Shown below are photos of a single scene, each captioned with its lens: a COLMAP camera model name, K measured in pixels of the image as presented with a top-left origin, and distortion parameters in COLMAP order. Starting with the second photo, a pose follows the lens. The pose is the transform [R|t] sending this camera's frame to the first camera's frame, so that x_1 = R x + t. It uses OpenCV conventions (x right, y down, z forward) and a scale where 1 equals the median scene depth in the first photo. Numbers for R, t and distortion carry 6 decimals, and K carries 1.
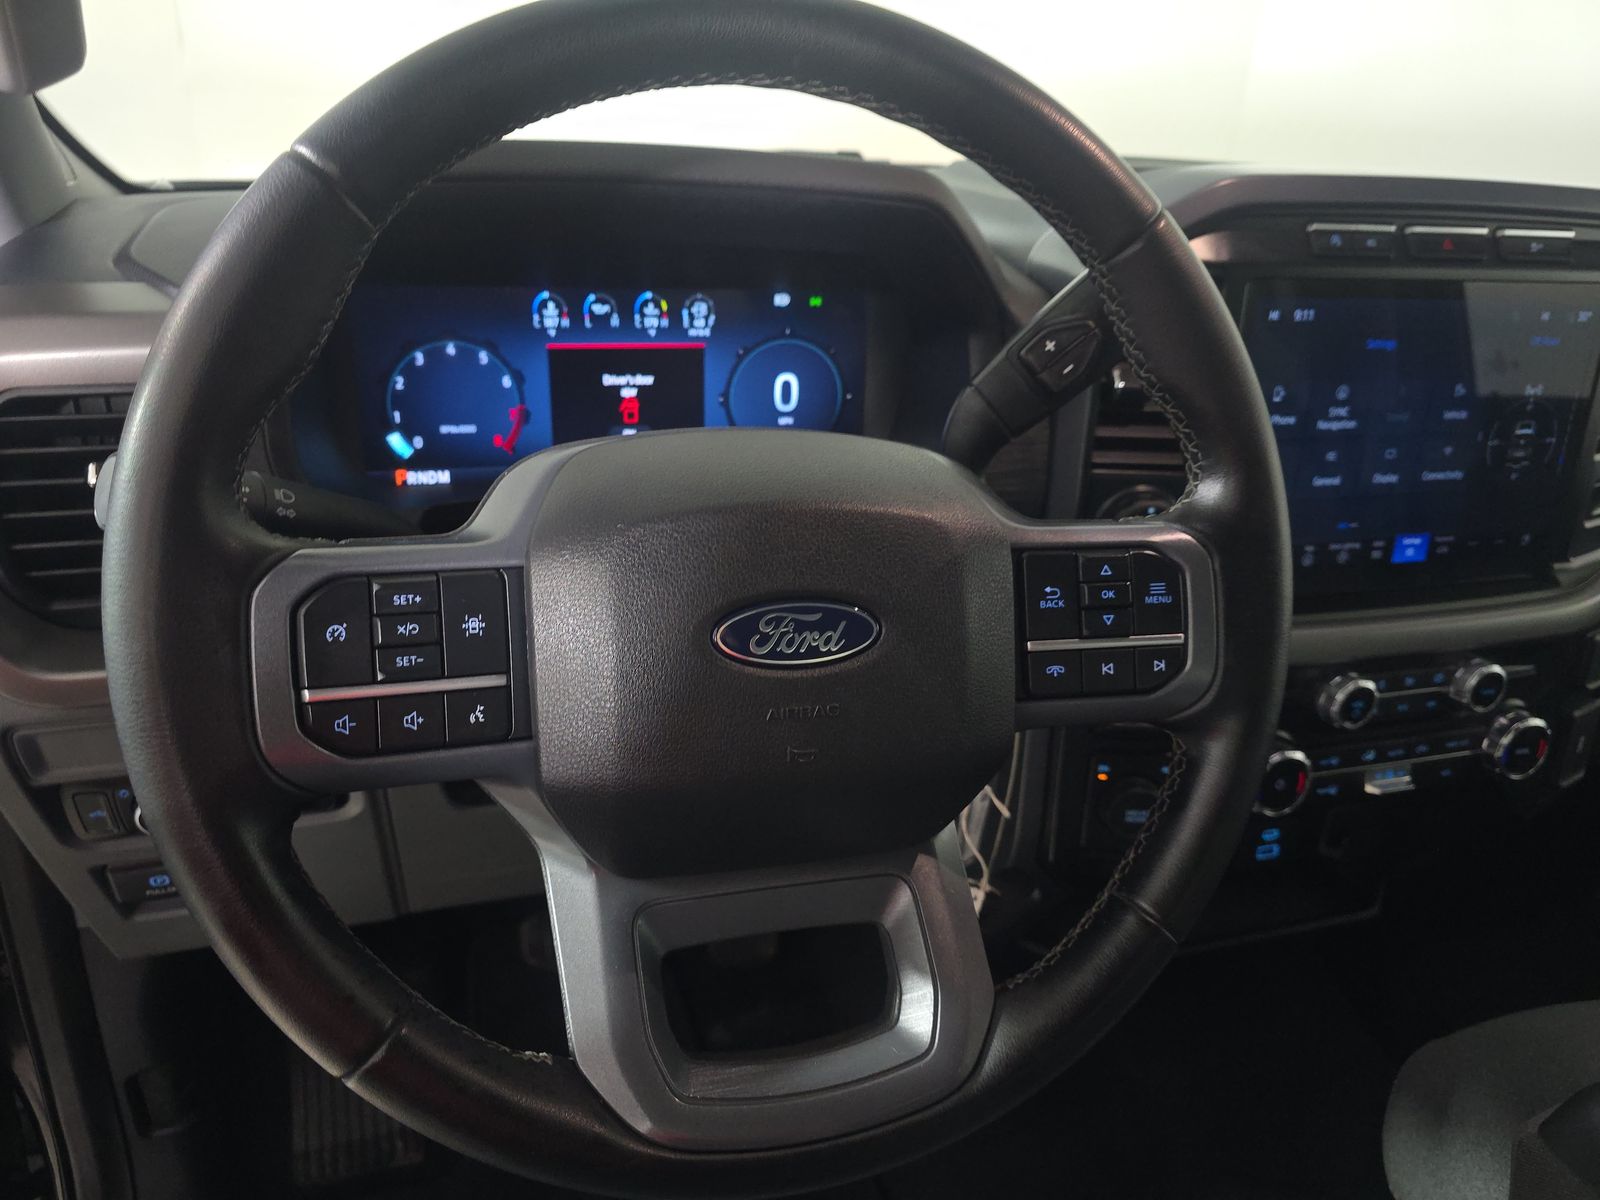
lens RADIAL K [[1081.7, 0, 800.0], [0, 1081.7, 600.0], [0, 0, 1]] dist [0.017706, -0.024032]
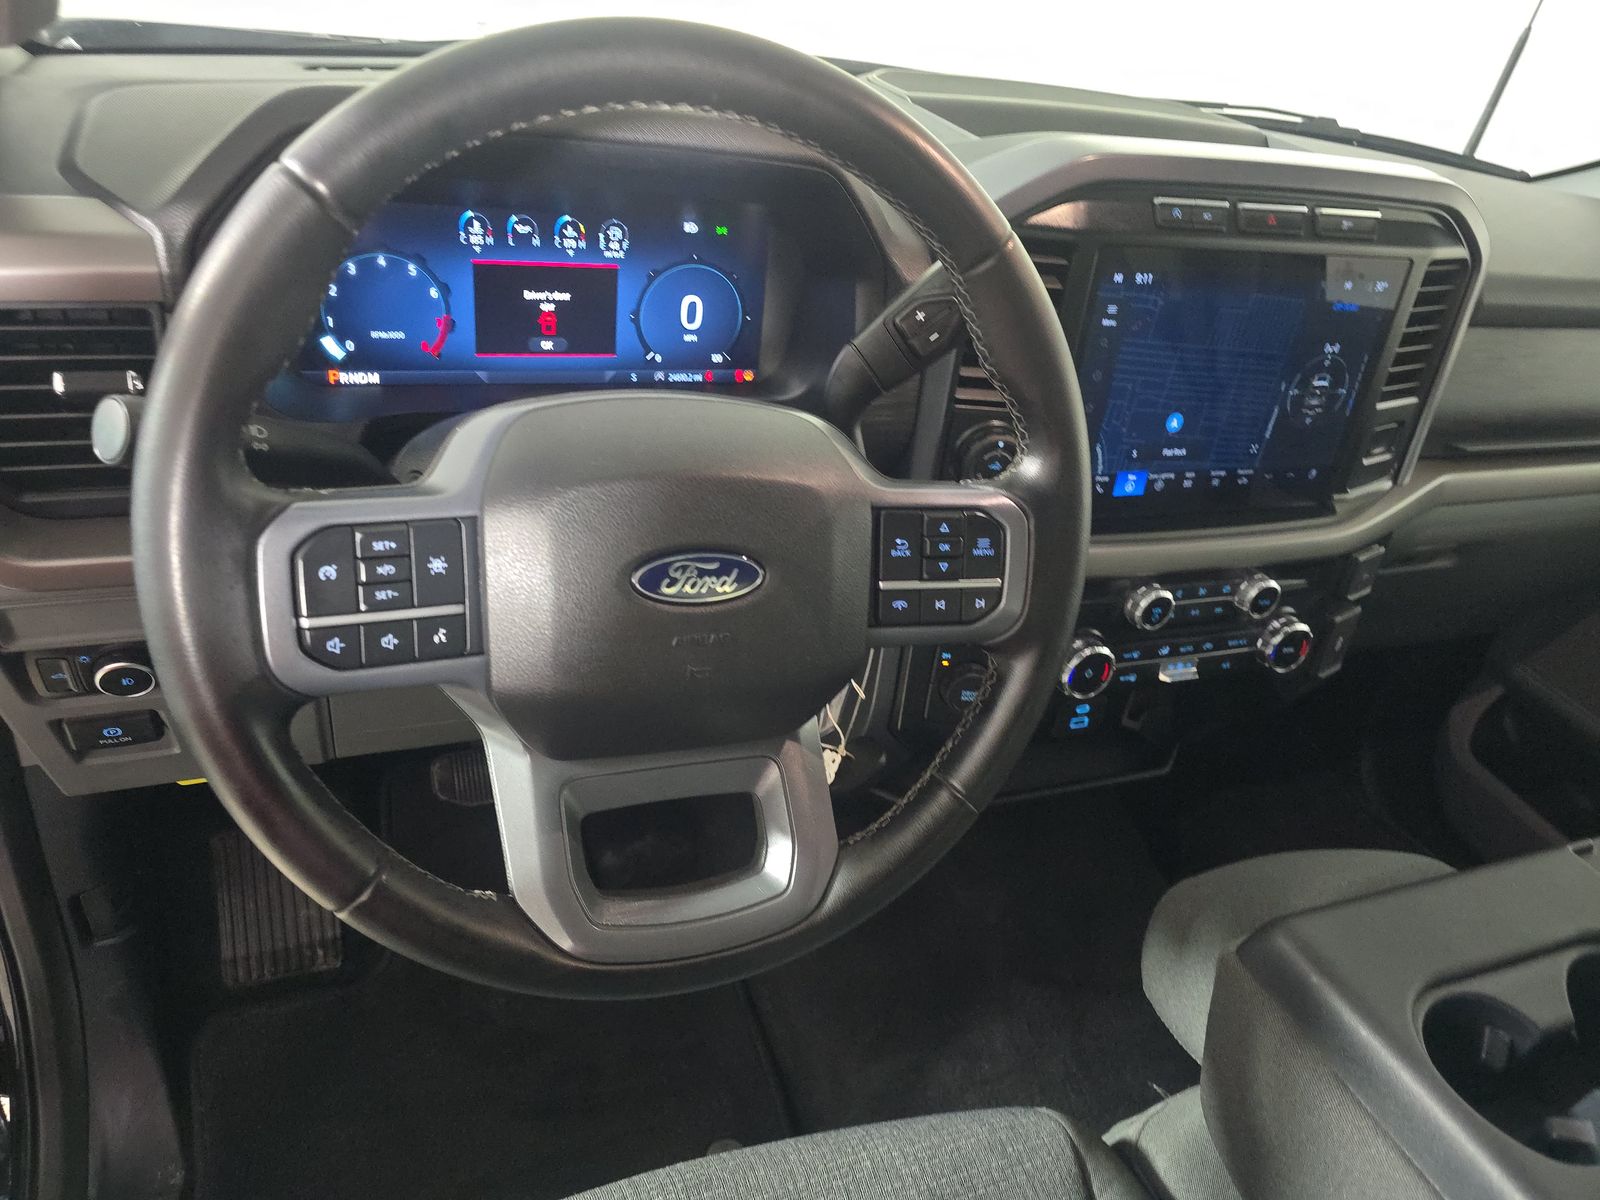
lens RADIAL K [[1062.3, 0, 793.4], [0, 1062.3, 585.2], [0, 0, 1]] dist [0.056177, -0.066896]
pose [[0.994251, 0.036626, 0.100612, -0.009756], [-0.050225, 0.989415, 0.136147, -0.078072], [-0.094561, -0.140417, 0.985566, -0.138426]]
